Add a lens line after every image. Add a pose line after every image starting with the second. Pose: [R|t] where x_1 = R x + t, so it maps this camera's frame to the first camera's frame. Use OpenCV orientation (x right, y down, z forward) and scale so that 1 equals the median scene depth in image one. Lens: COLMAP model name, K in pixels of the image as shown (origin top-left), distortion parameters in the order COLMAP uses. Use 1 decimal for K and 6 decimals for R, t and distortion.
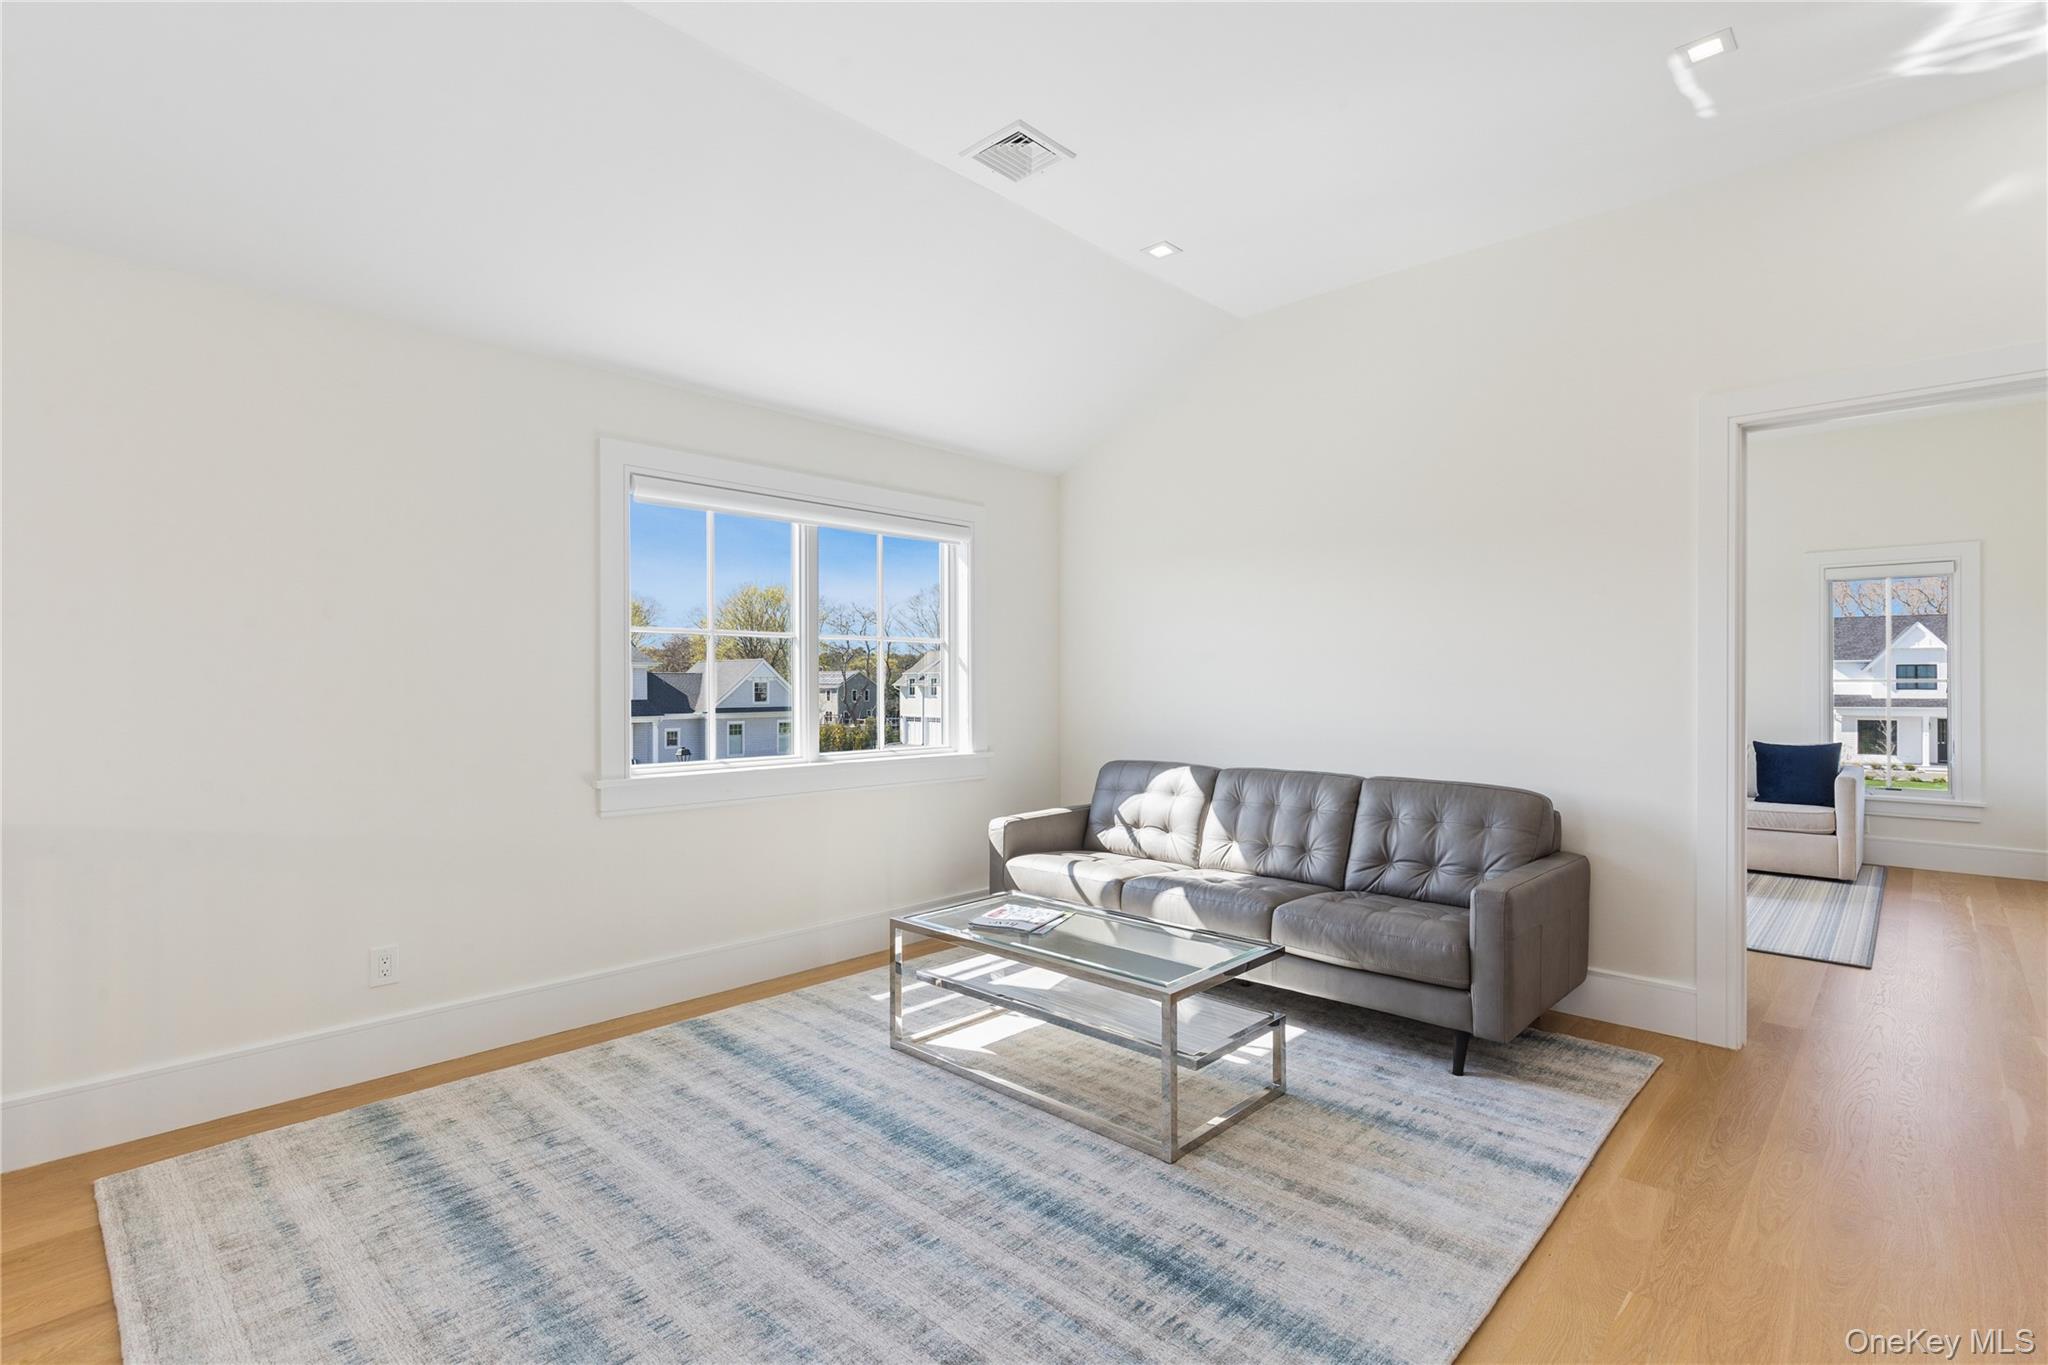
lens RADIAL K [[961.9, 0, 1024.0], [0, 961.9, 682.5], [0, 0, 1]] dist [-0.000447, -0.000118]
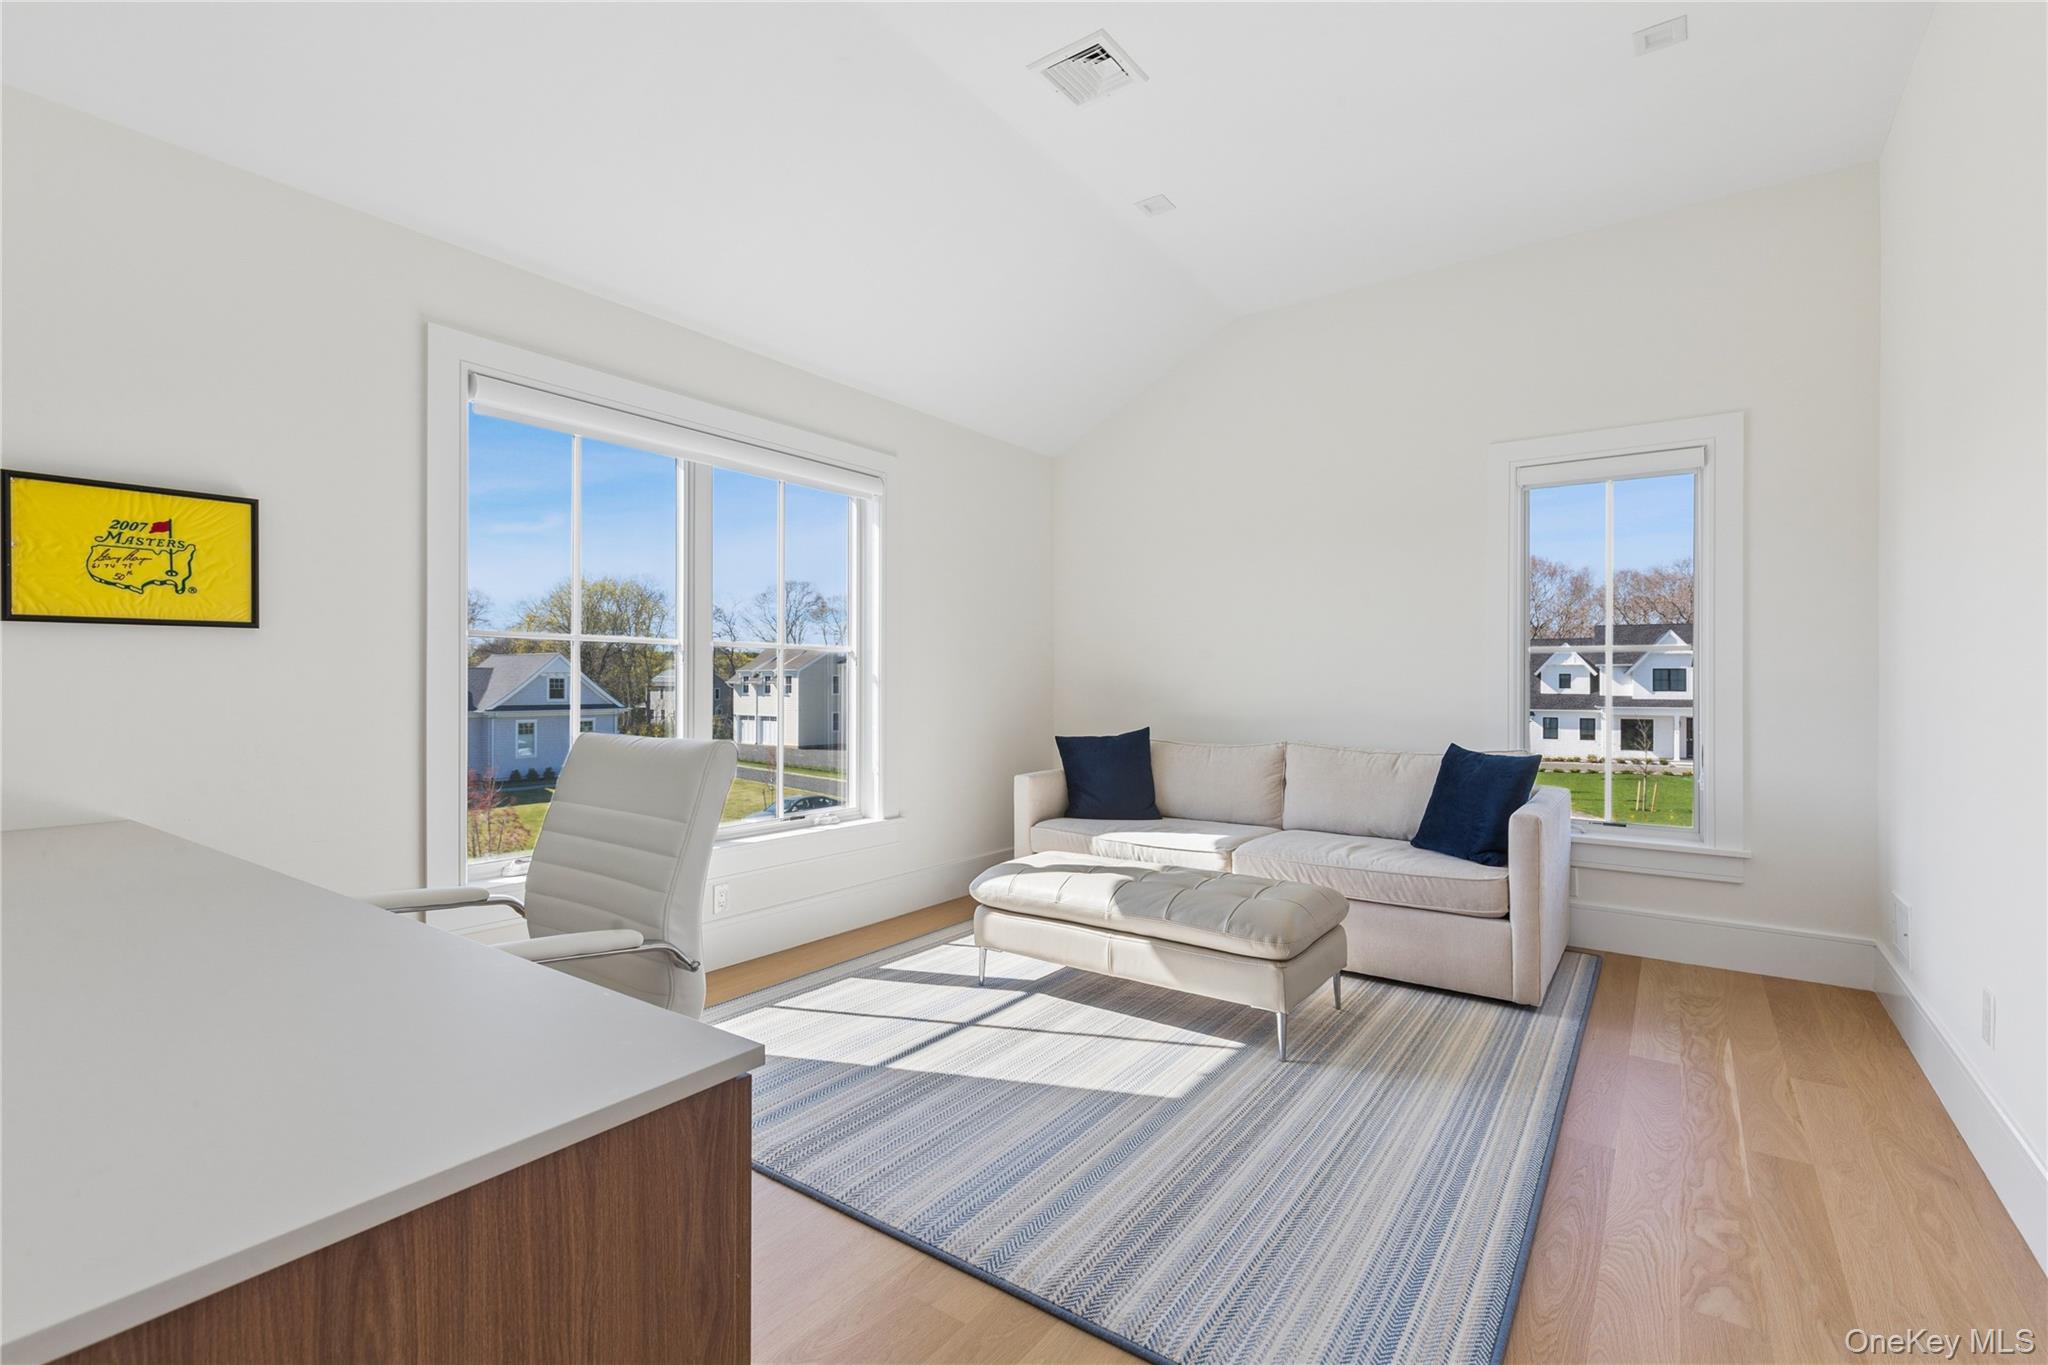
lens RADIAL K [[928.8, 0, 1024.0], [0, 928.8, 682.5], [0, 0, 1]] dist [0.000092, -0.000042]
pose [[0.990189, 0.005698, 0.139616, 0.061095], [-0.005605, 0.999984, -0.001055, 0.003252], [-0.139619, 0.000262, 0.990205, 0.063497]]
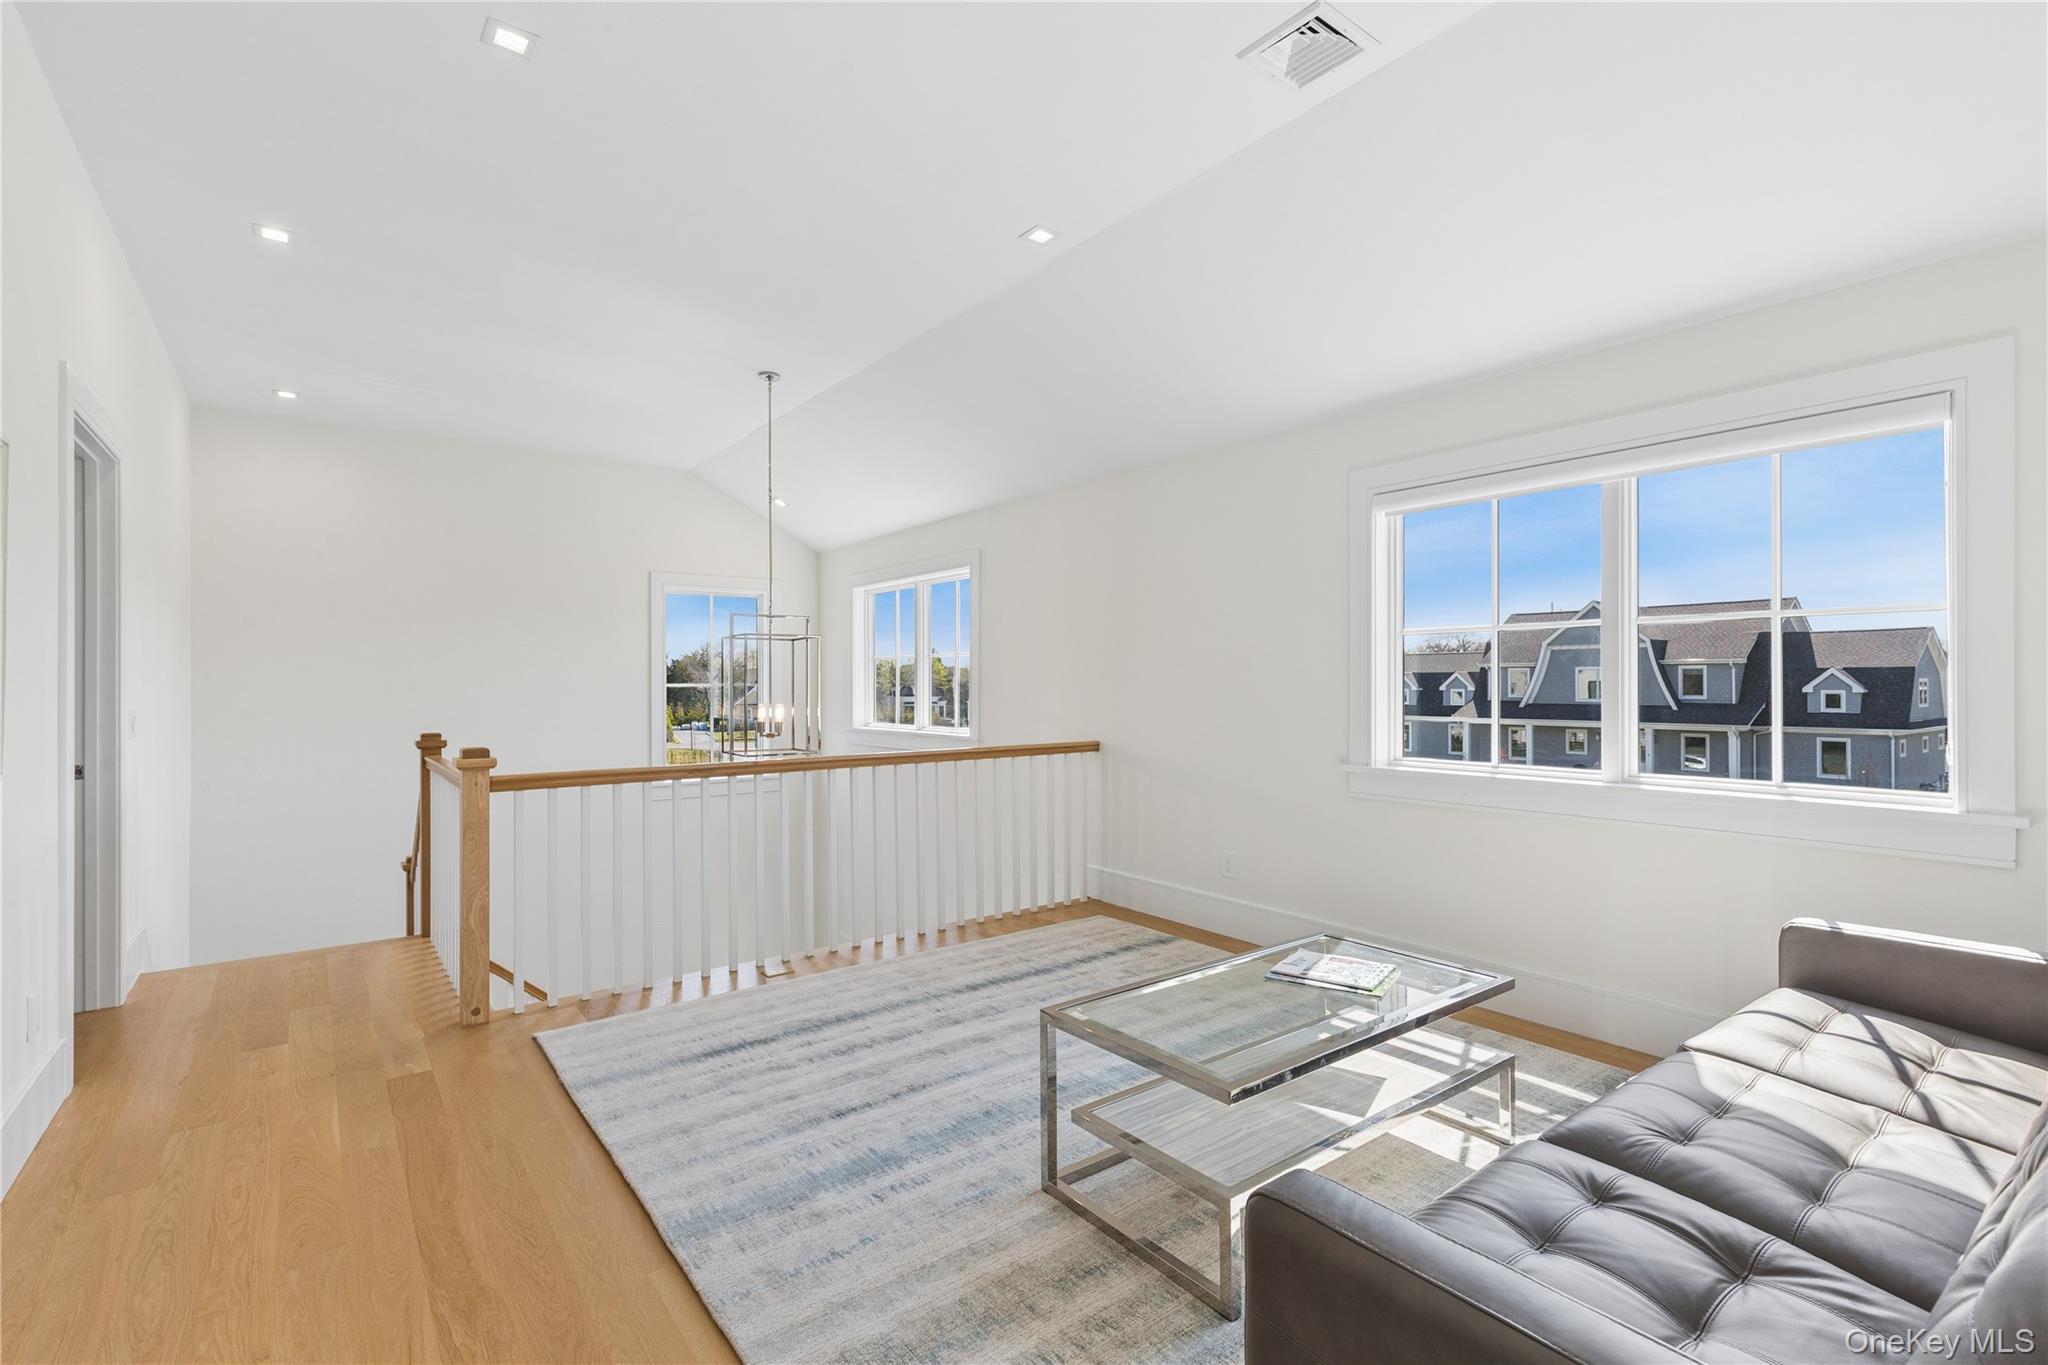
lens RADIAL K [[928.8, 0, 1024.0], [0, 928.8, 682.5], [0, 0, 1]] dist [0.000092, -0.000042]
pose [[-0.160636, 0.000322, -0.987014, 0.175624], [0.001929, 0.999998, 0.000012, 0.000365], [0.987012, -0.001902, -0.160636, 0.187903]]
